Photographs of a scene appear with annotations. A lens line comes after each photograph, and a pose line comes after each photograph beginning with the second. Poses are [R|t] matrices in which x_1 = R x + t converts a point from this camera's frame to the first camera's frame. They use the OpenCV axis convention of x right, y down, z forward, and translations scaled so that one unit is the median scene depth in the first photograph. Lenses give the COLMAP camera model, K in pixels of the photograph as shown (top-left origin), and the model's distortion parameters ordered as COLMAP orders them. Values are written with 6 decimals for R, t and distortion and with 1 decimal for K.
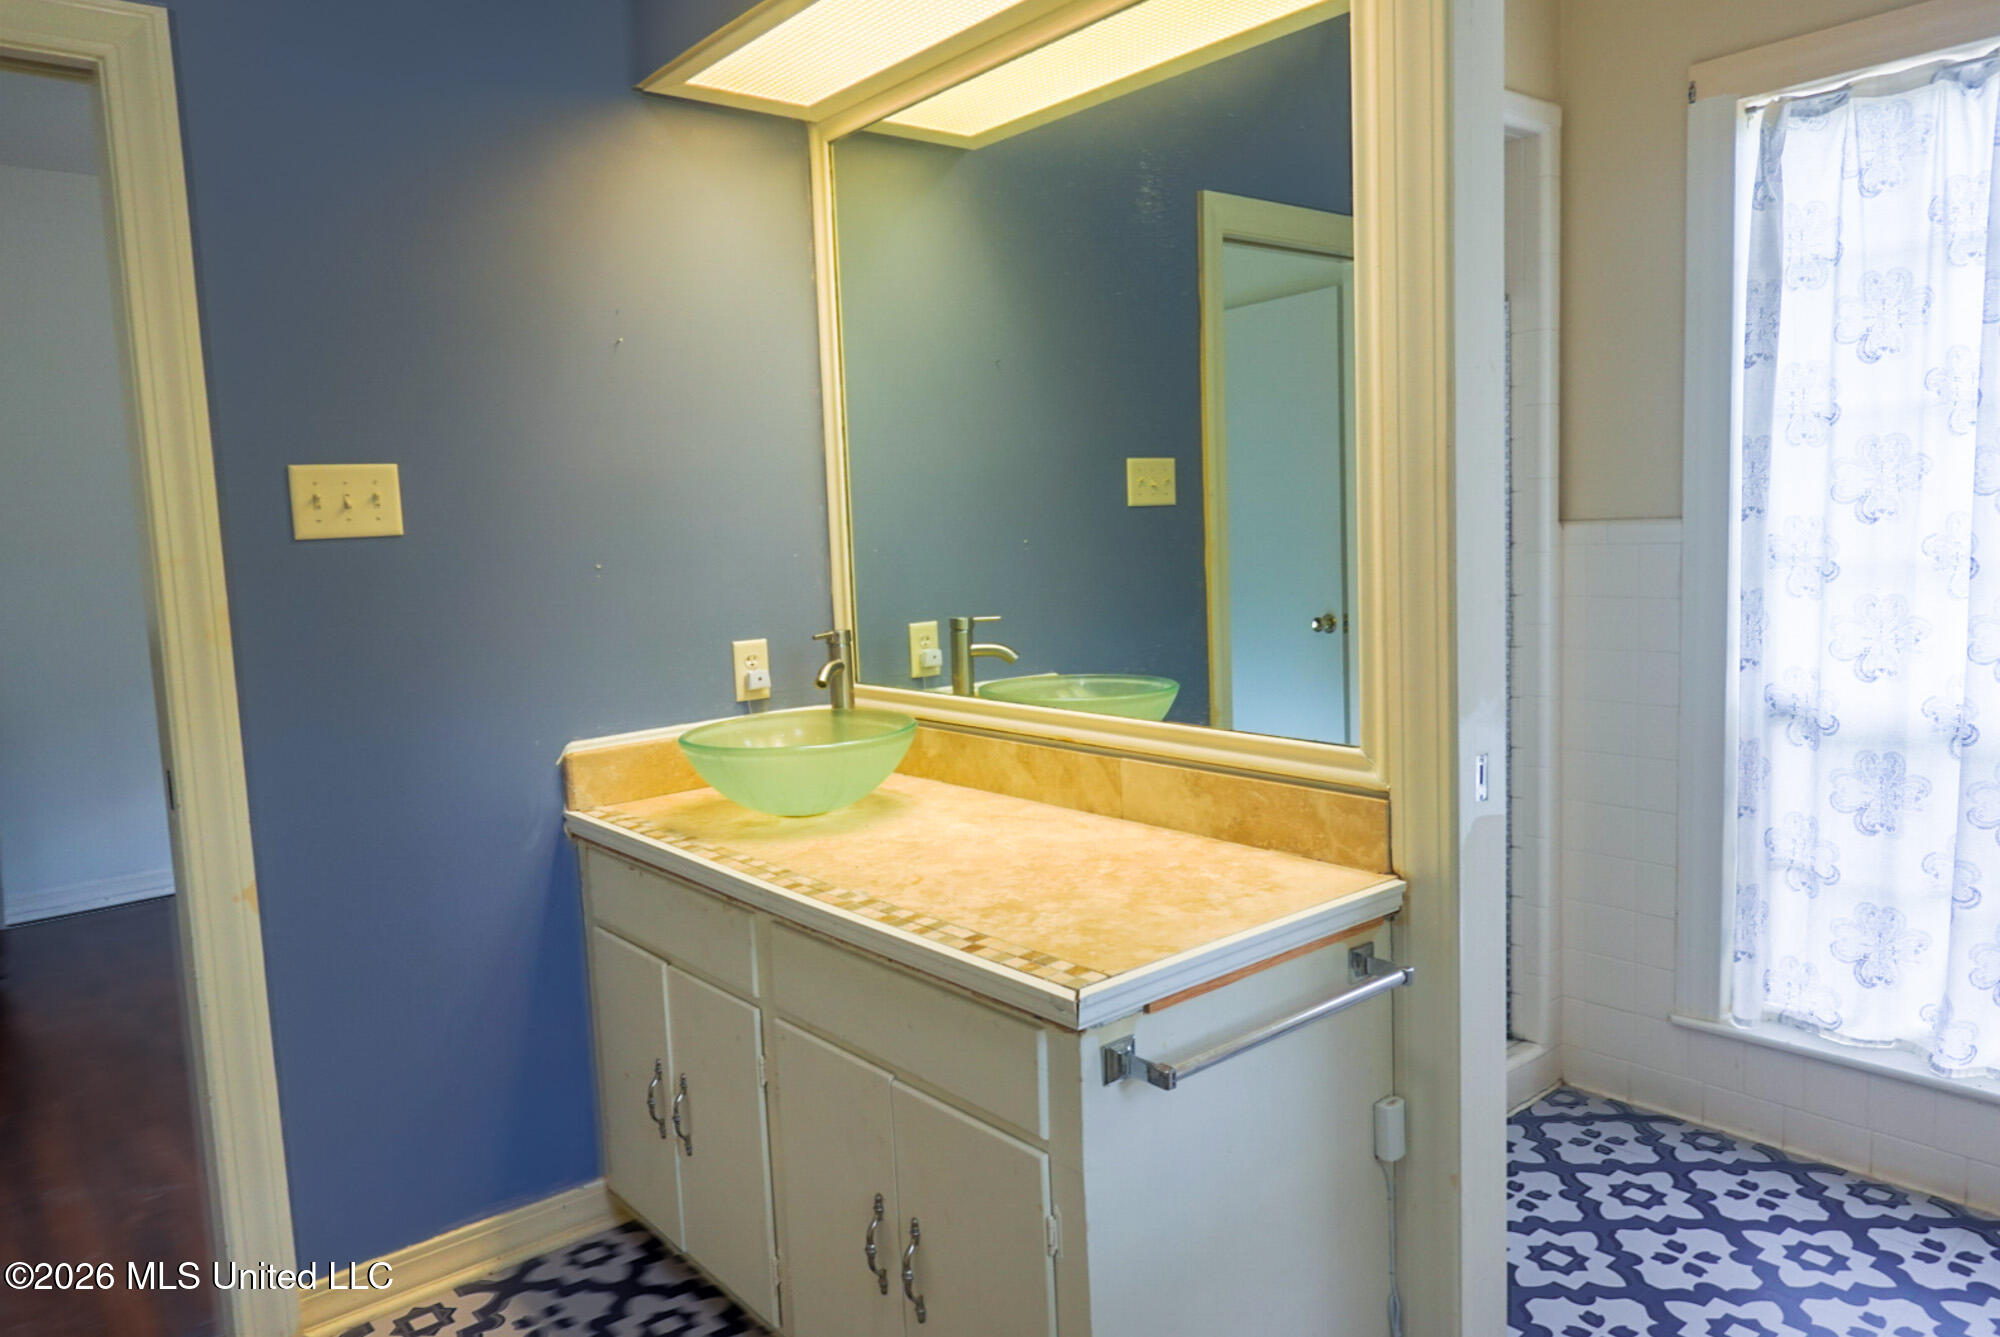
lens RADIAL K [[1351.1, 0, 1005.6], [0, 1351.1, 670.5], [0, 0, 1]] dist [-0.026247, 0.003798]
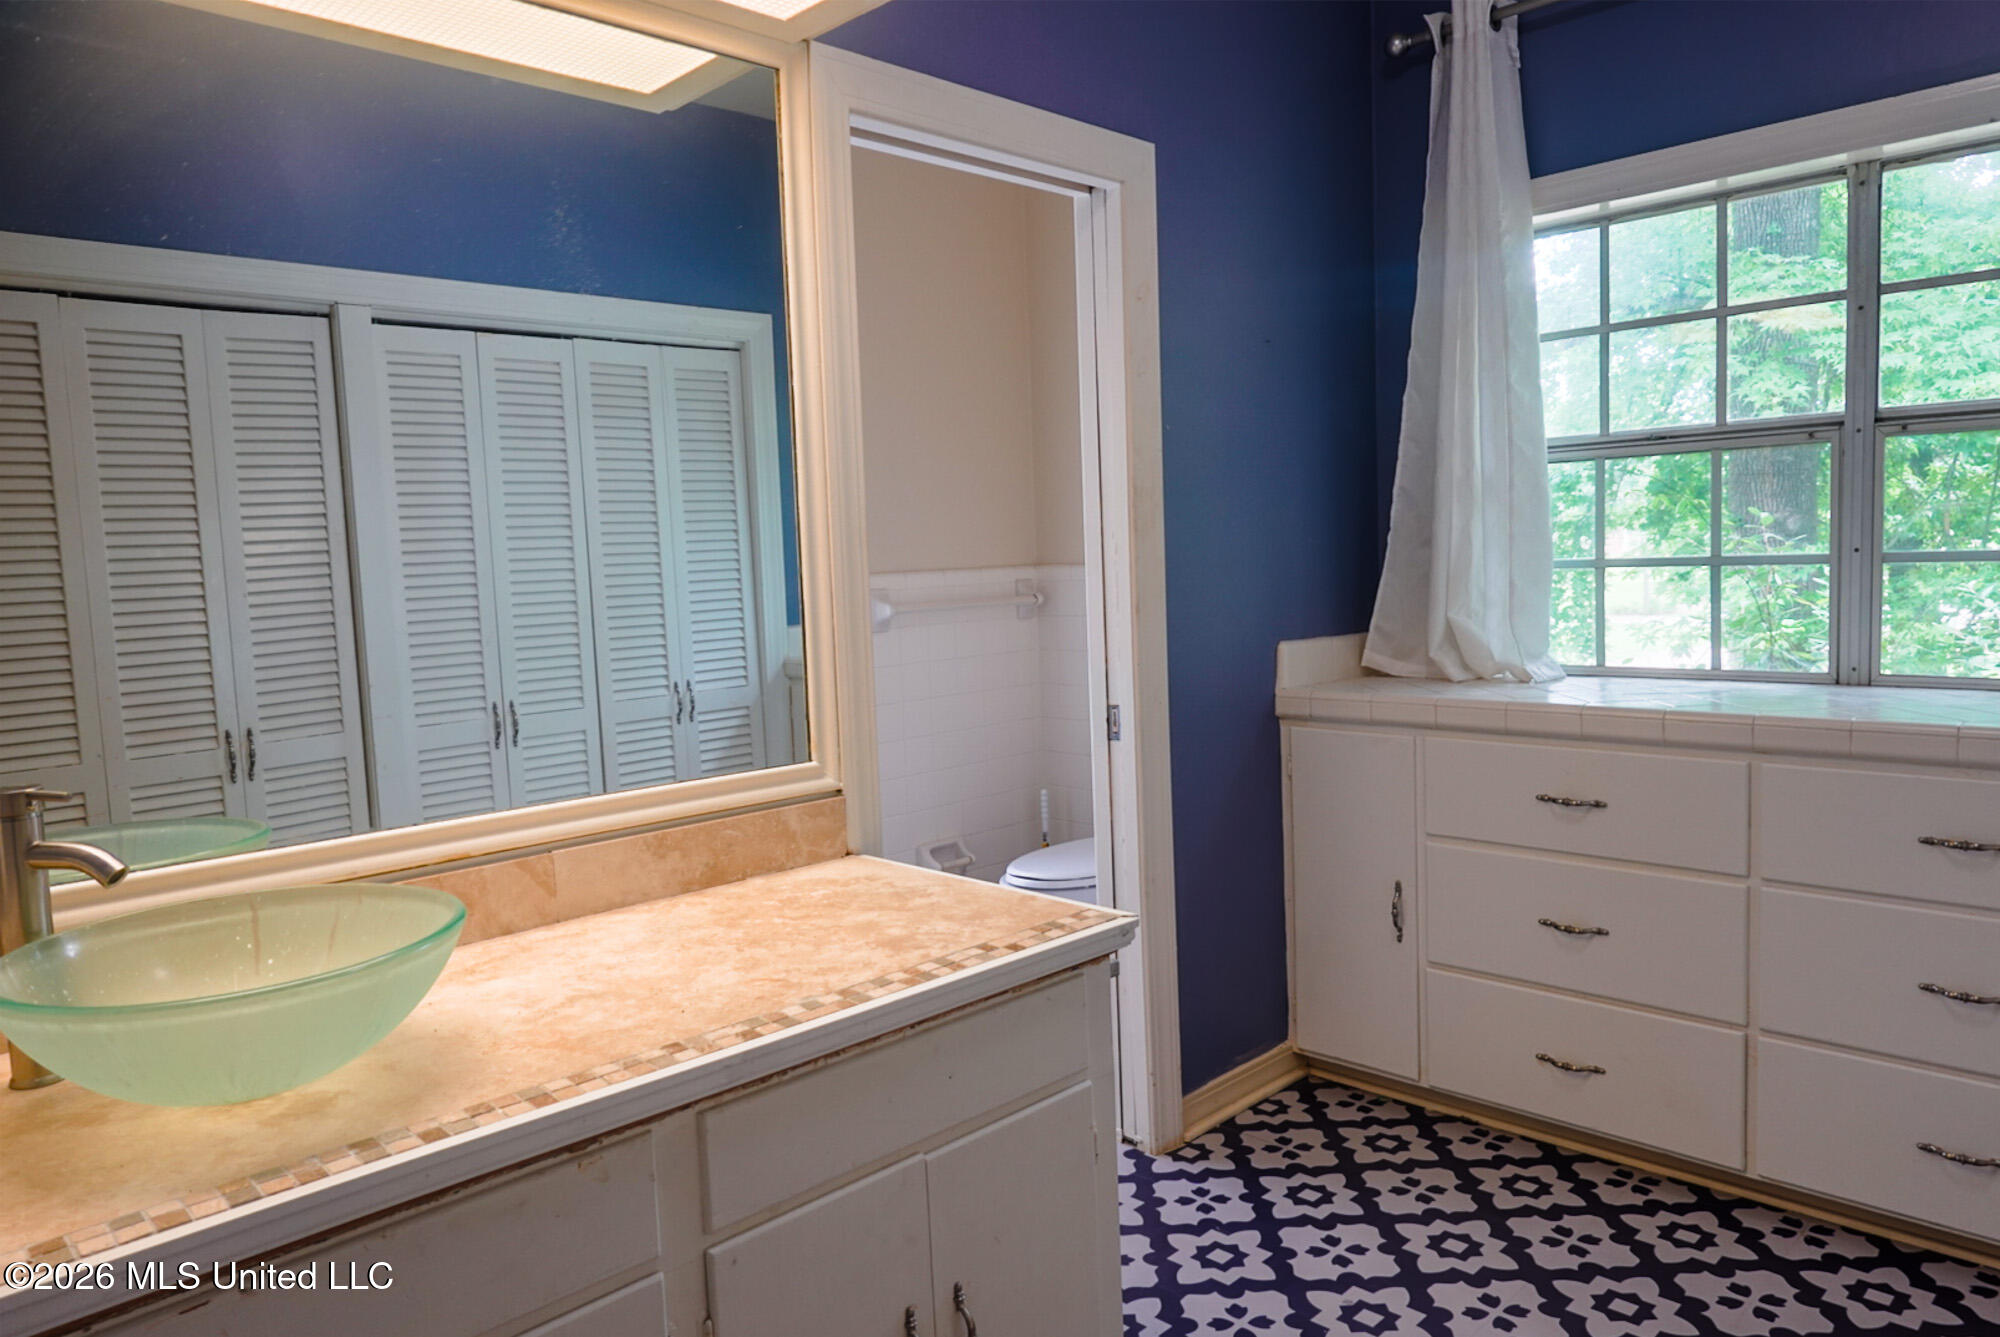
lens RADIAL K [[1351.1, 0, 997.5], [0, 1351.1, 680.1], [0, 0, 1]] dist [-0.026247, 0.003798]
pose [[-0.074611, -0.053274, 0.995789, -0.934825], [0.154562, 0.985887, 0.064325, -0.064432], [-0.985162, 0.158711, -0.065324, 0.909610]]
